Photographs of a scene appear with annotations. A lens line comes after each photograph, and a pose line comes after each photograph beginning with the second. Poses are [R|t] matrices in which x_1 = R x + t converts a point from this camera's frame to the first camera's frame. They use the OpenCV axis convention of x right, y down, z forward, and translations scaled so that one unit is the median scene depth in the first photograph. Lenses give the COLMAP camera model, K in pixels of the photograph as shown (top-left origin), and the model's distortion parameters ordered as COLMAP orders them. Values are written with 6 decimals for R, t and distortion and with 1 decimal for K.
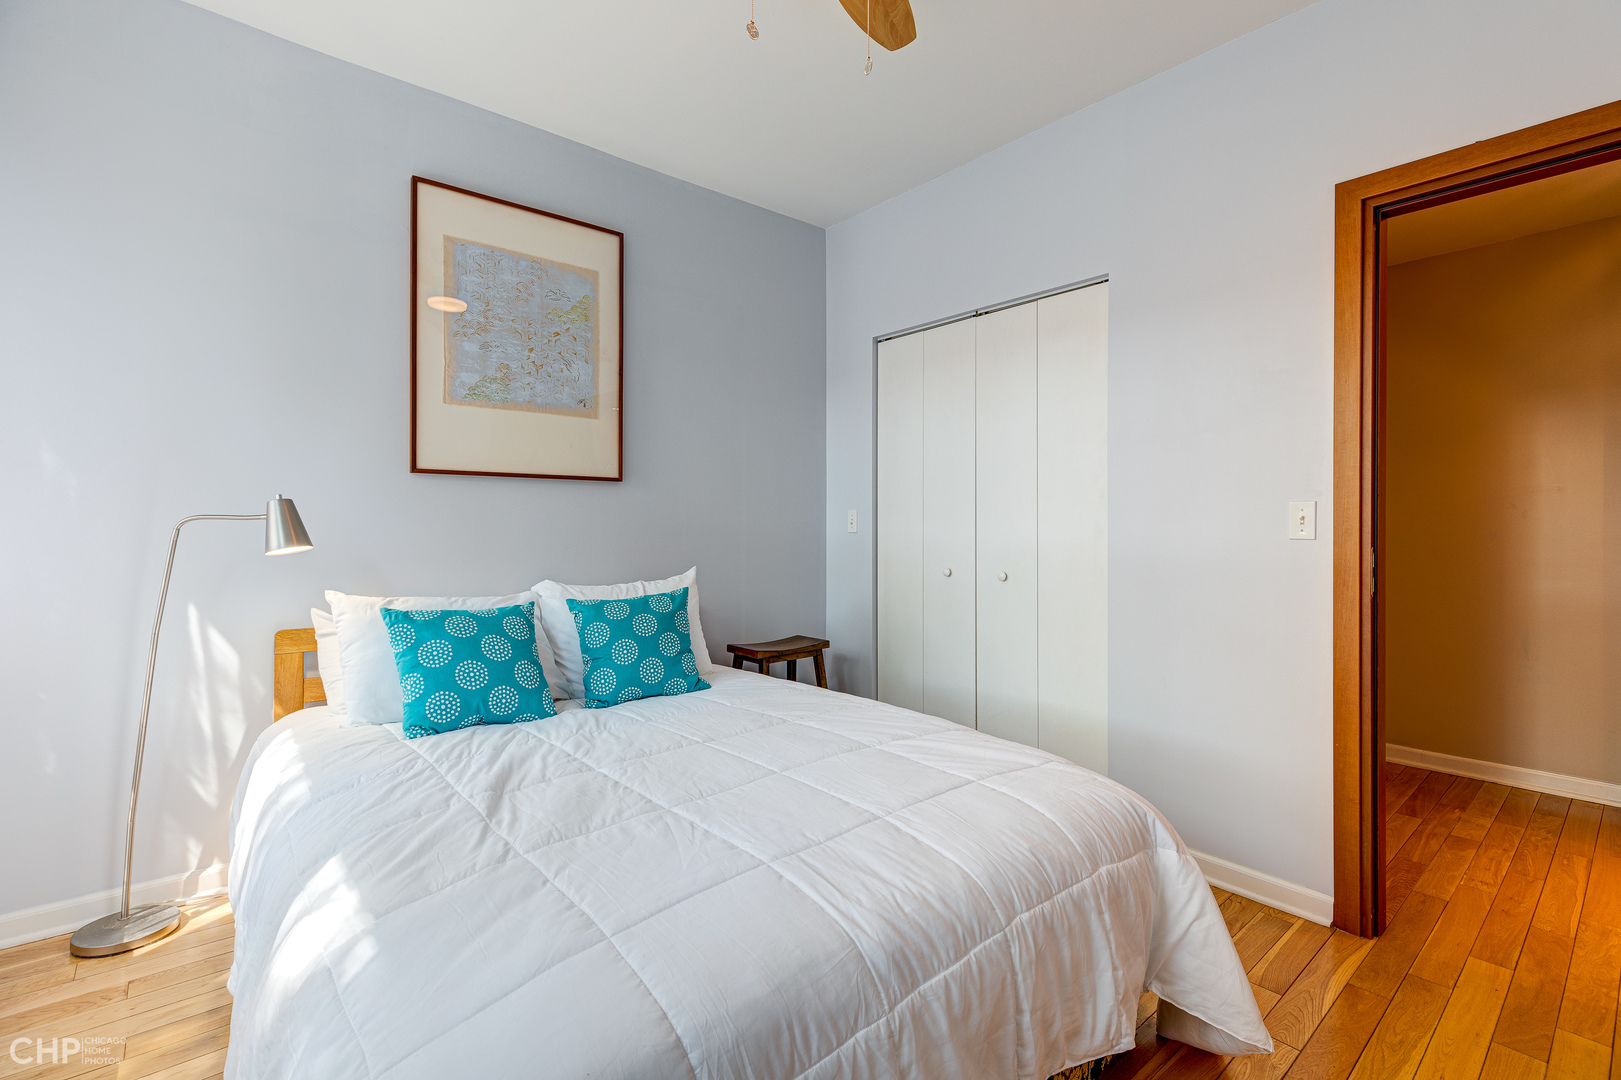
lens RADIAL K [[742.2, 0, 832.9], [0, 742.2, 527.3], [0, 0, 1]] dist [0.002723, -0.000067]
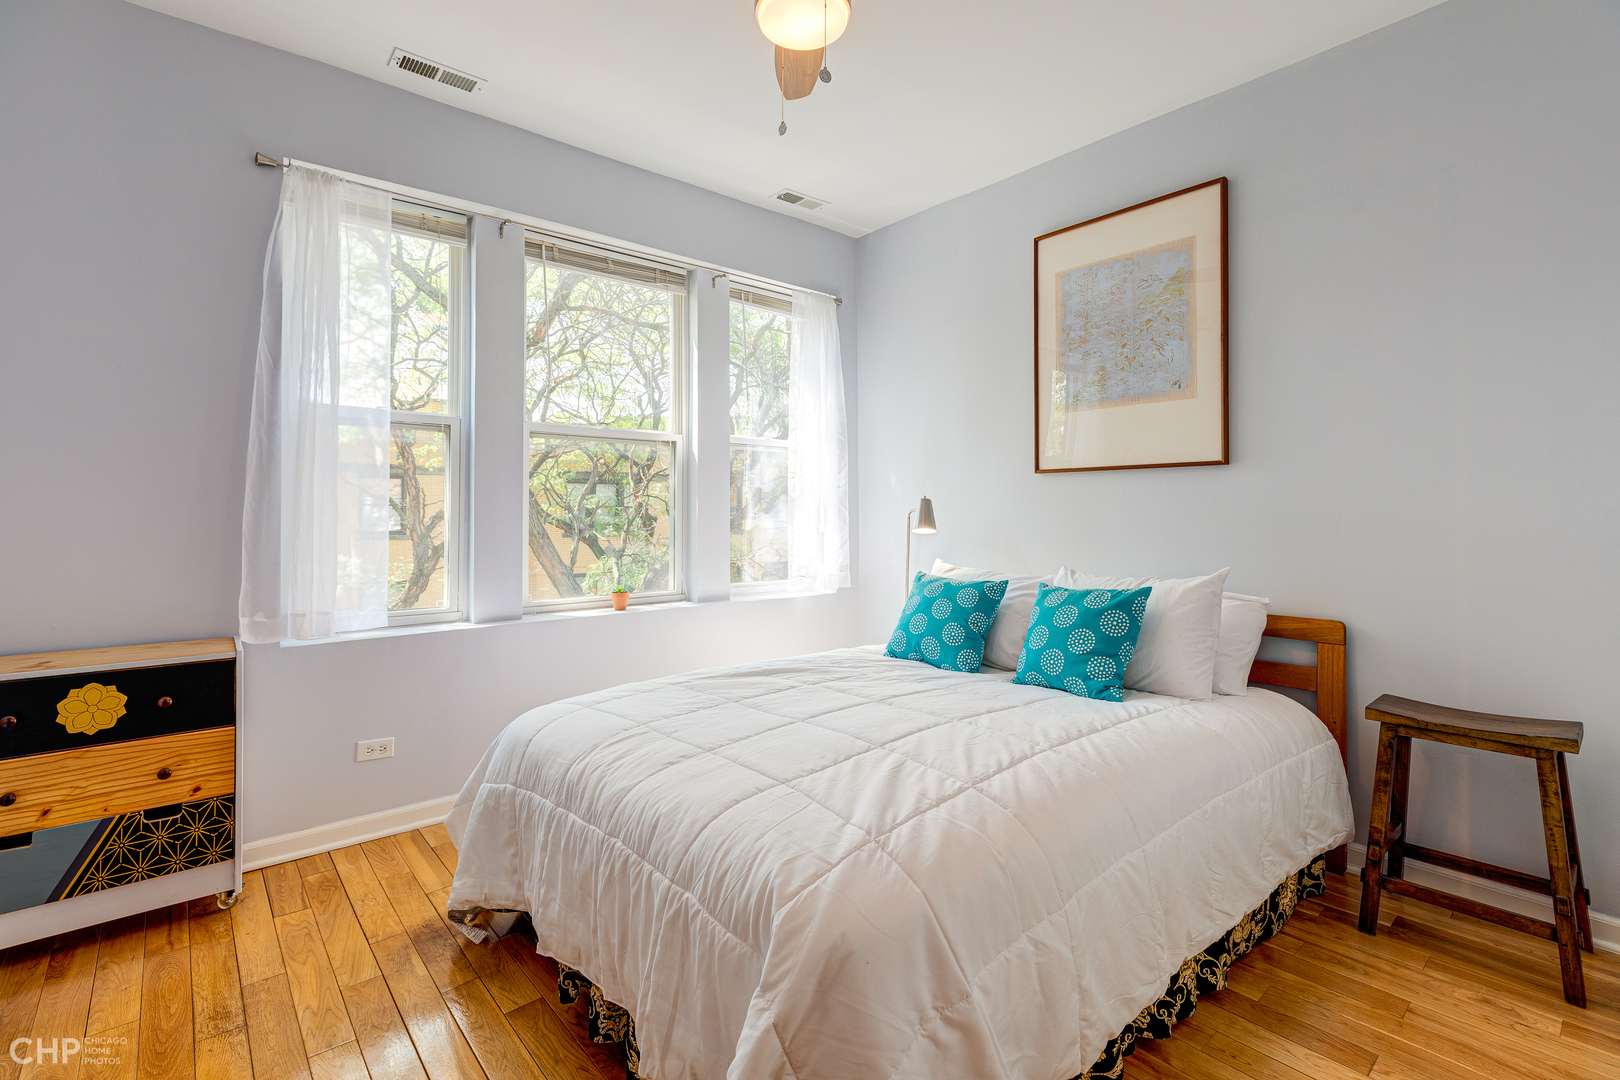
lens RADIAL K [[723.5, 0, 823.4], [0, 723.5, 510.5], [0, 0, 1]] dist [-0.000840, -0.000364]
pose [[0.008001, -0.004969, -0.999956, 0.599739], [-0.001383, 0.999987, -0.004980, -0.002969], [0.999967, 0.001423, 0.007994, 0.572364]]
